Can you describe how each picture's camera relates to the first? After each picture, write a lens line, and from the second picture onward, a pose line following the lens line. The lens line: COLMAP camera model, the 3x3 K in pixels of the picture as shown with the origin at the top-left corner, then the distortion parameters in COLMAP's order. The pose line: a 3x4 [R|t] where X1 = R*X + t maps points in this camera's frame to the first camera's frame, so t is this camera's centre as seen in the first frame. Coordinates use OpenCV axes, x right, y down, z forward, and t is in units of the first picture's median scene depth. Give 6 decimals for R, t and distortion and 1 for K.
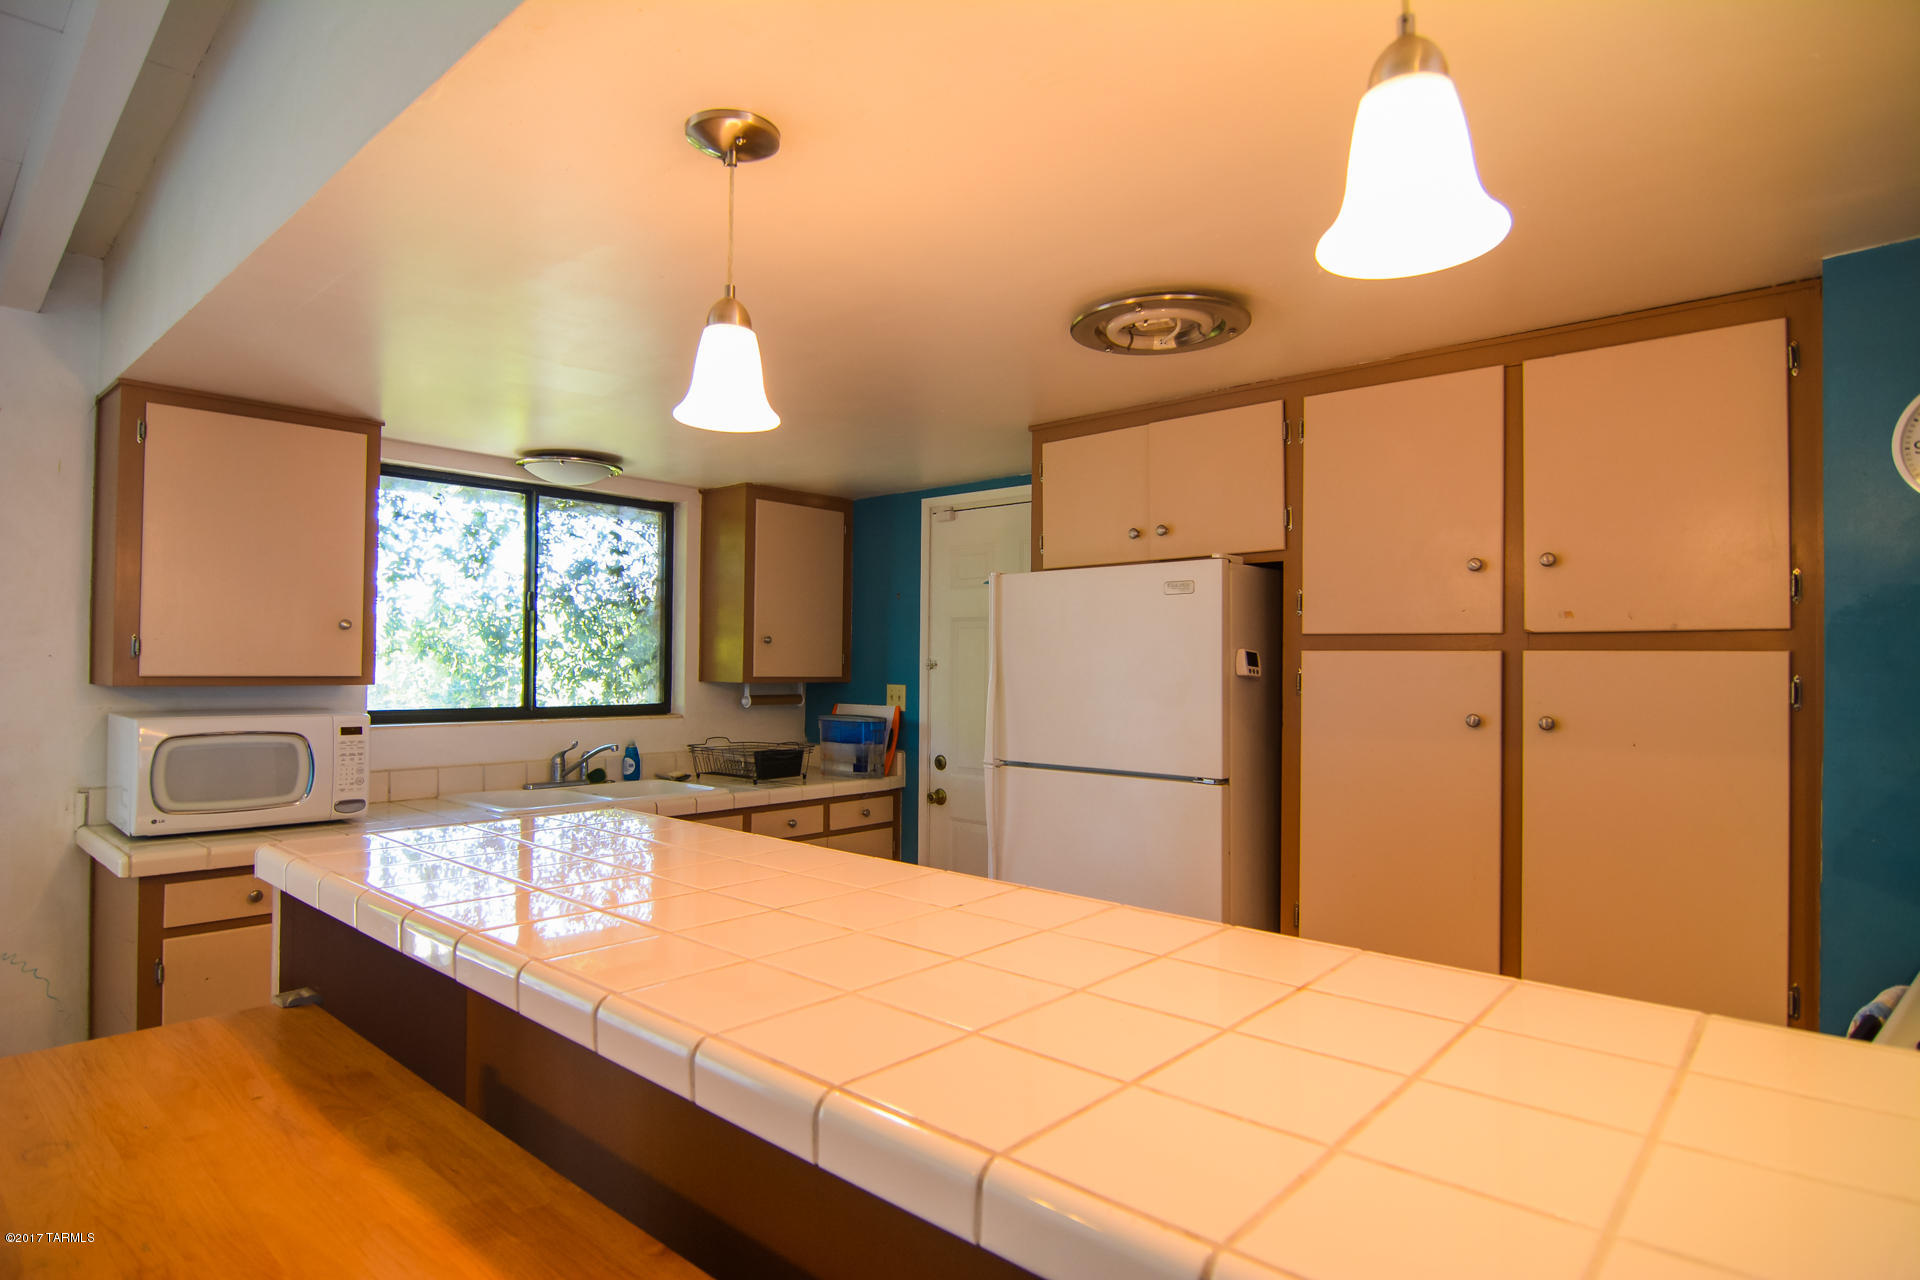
lens RADIAL K [[1024.7, 0, 965.4], [0, 1024.7, 643.8], [0, 0, 1]] dist [-0.016129, -0.006034]
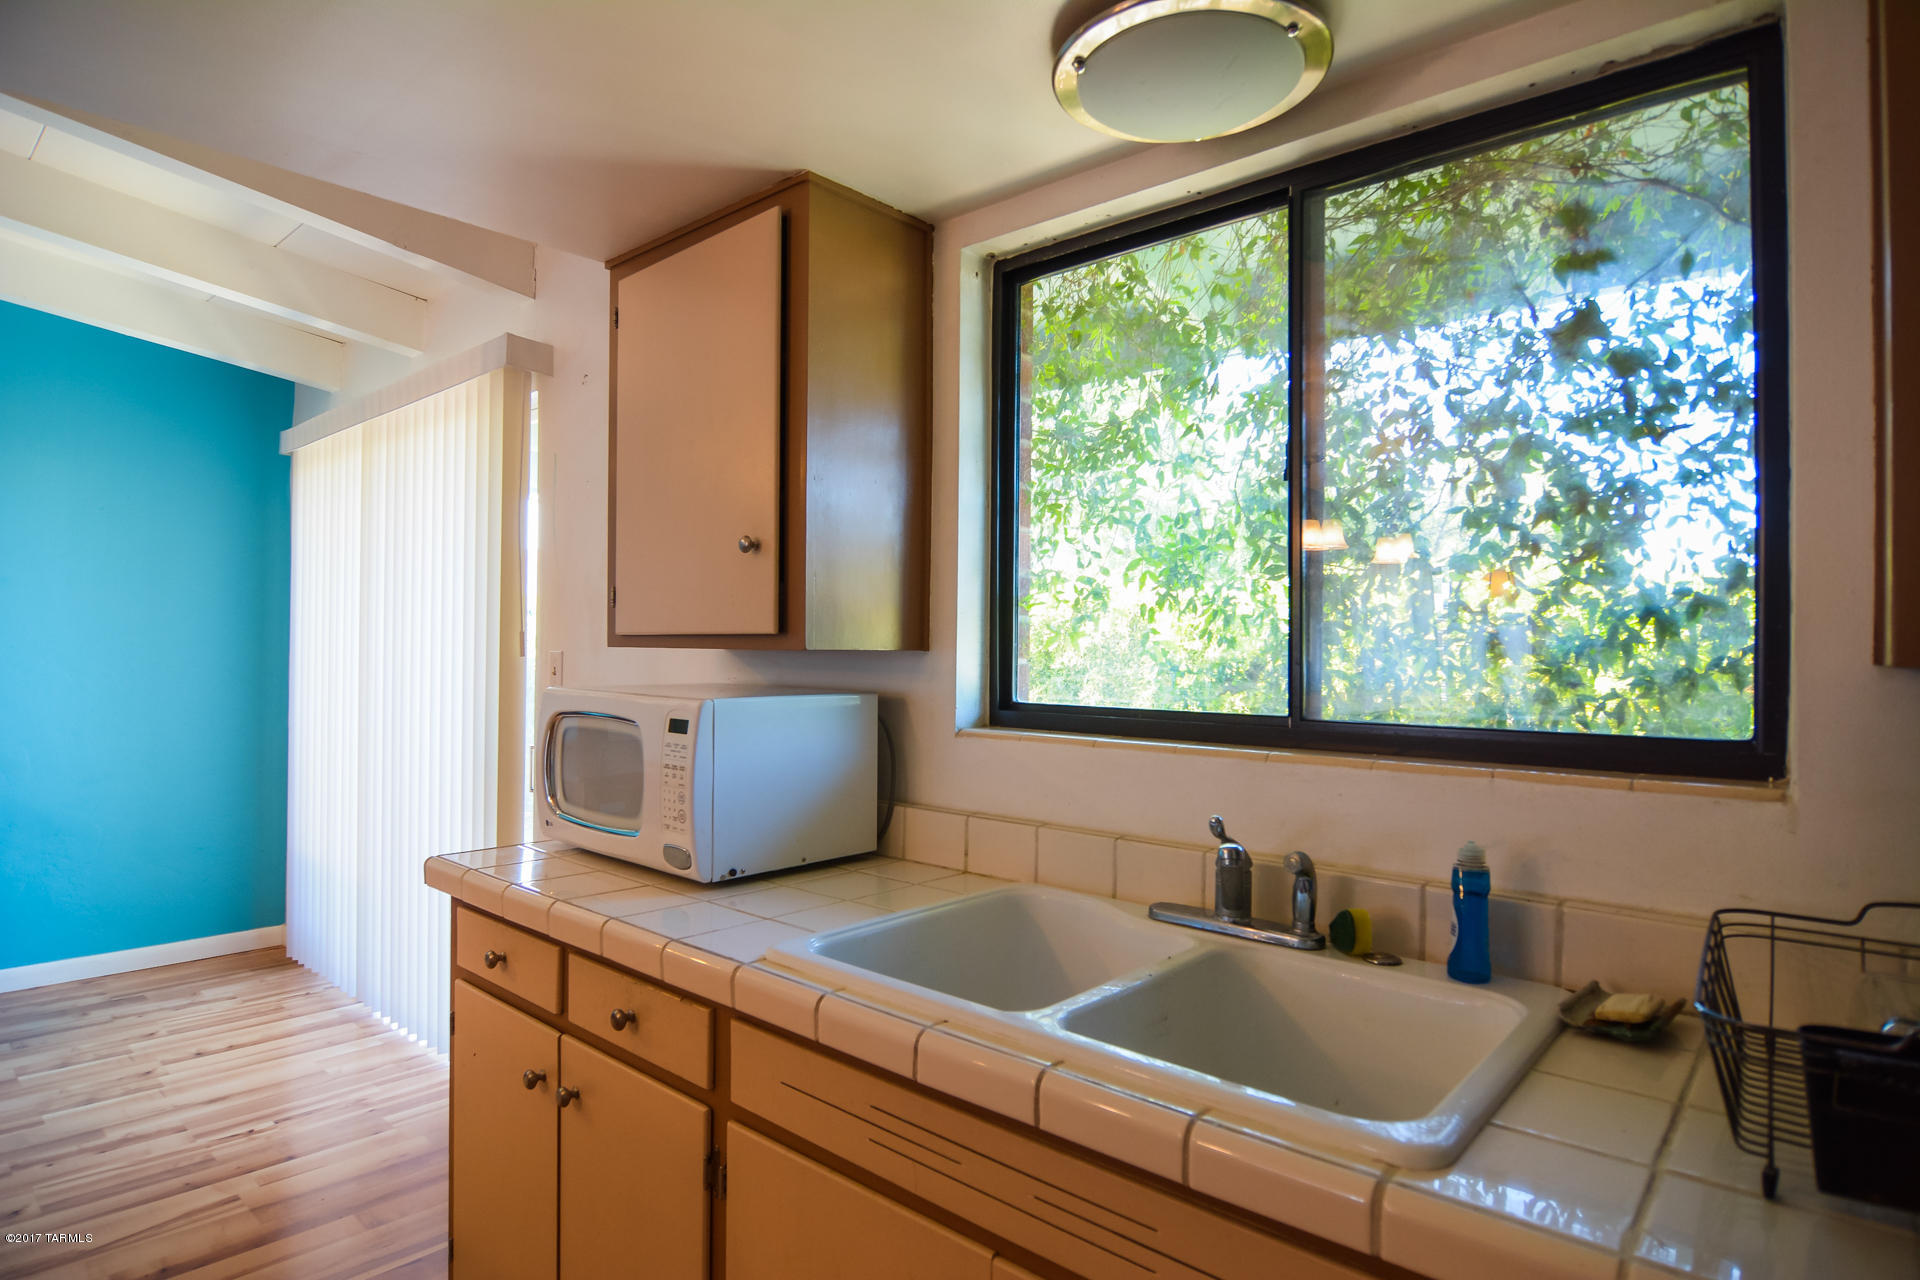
lens RADIAL K [[1024.7, 0, 967.1], [0, 1024.7, 642.9], [0, 0, 1]] dist [-0.016129, -0.006034]
pose [[0.005110, -0.018410, -0.999817, -0.019930], [0.007999, 0.999799, -0.018369, 0.040474], [0.999955, -0.007904, 0.005256, 0.931167]]
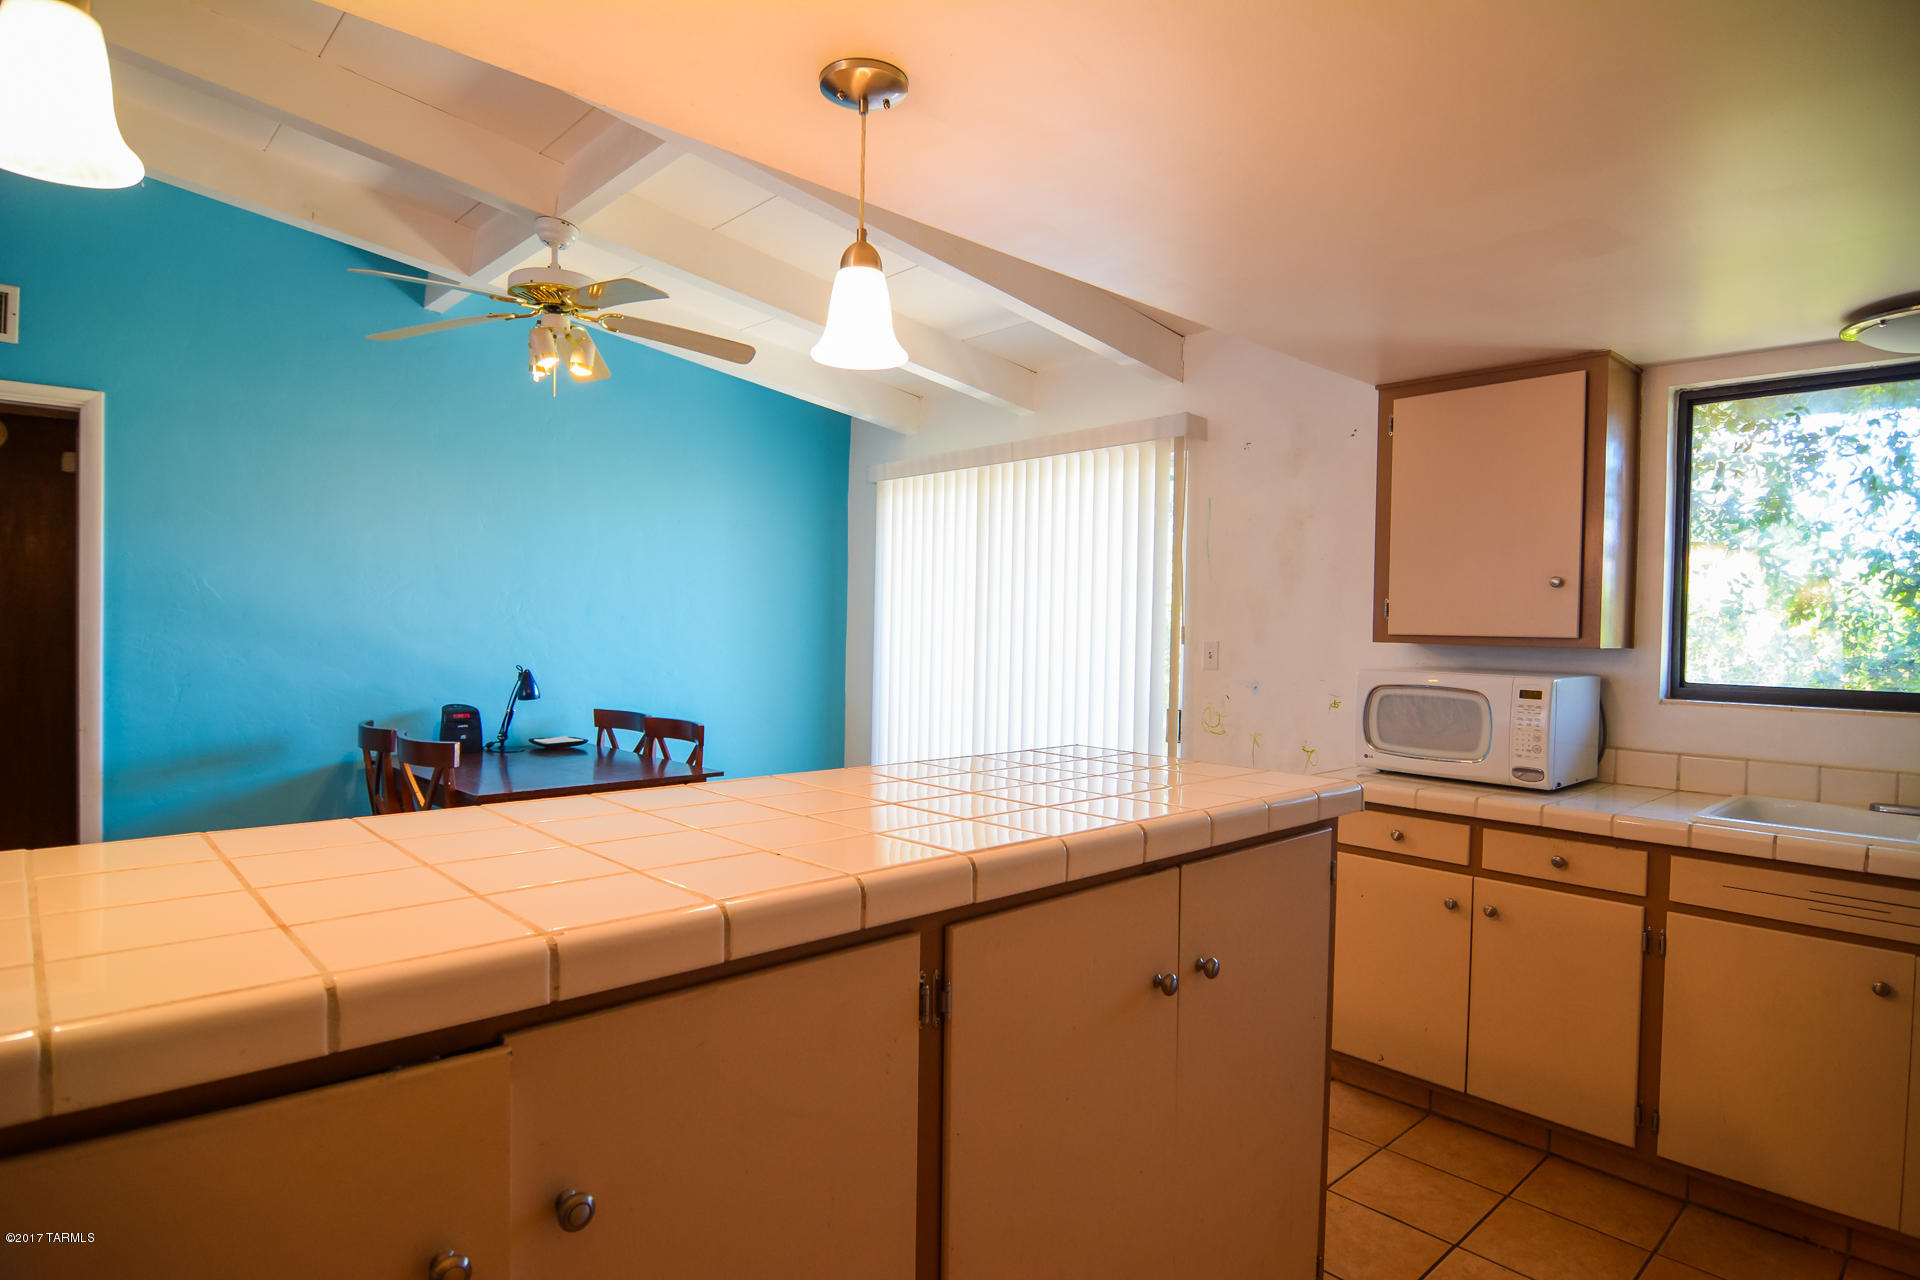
lens RADIAL K [[1024.7, 0, 965.1], [0, 1024.7, 639.5], [0, 0, 1]] dist [-0.016129, -0.006034]
pose [[-0.103314, 0.002710, -0.994645, 0.311907], [-0.001593, 0.999995, 0.002890, 0.026066], [0.994647, 0.001883, -0.103309, 0.463255]]
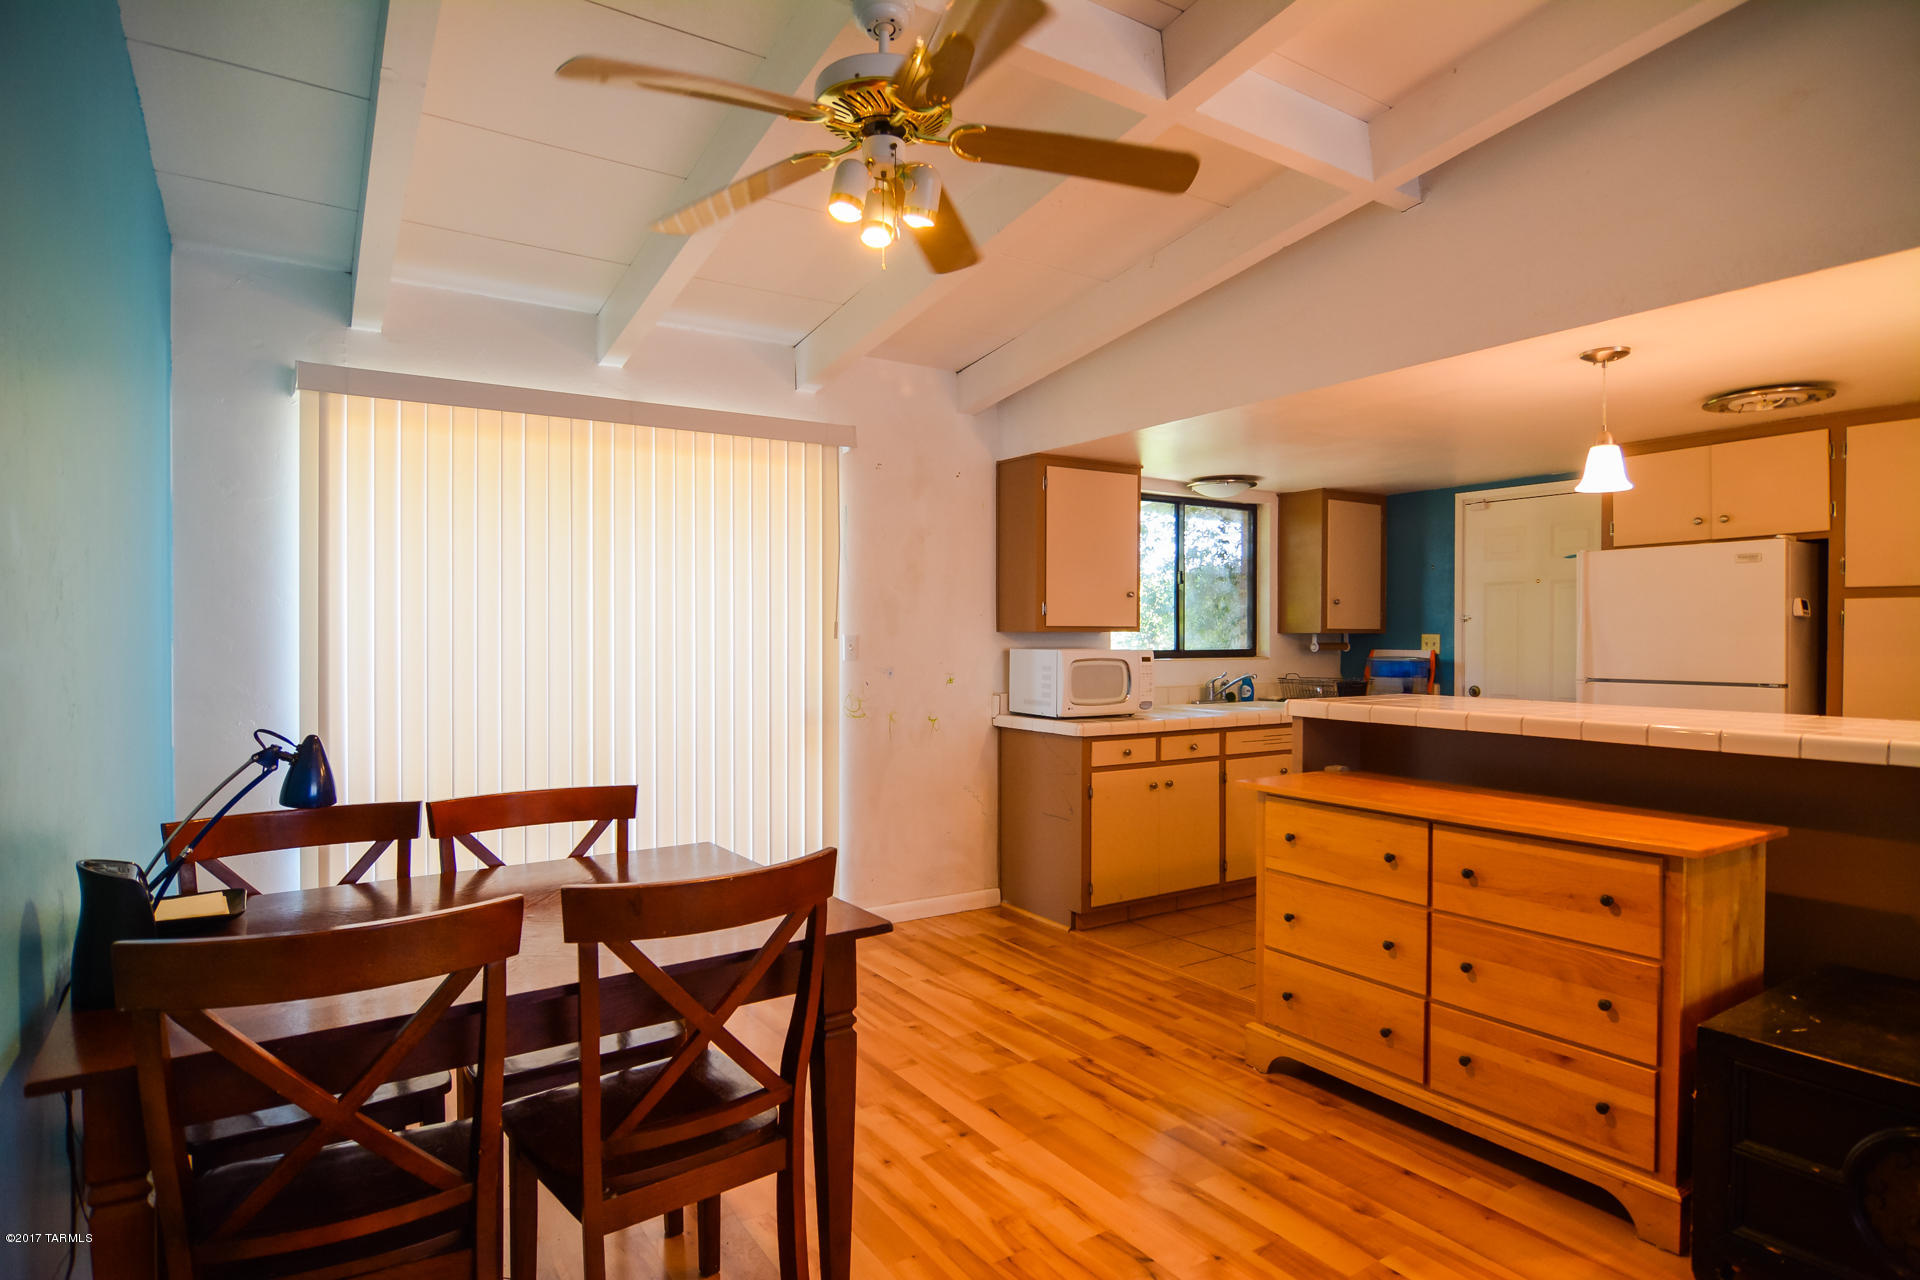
lens RADIAL K [[1024.7, 0, 957.1], [0, 1024.7, 635.2], [0, 0, 1]] dist [-0.016129, -0.006034]
pose [[0.962485, -0.009096, -0.271184, -0.360994], [0.014409, 0.999741, 0.017609, 0.011096], [0.270953, -0.020856, 0.962366, -0.531888]]
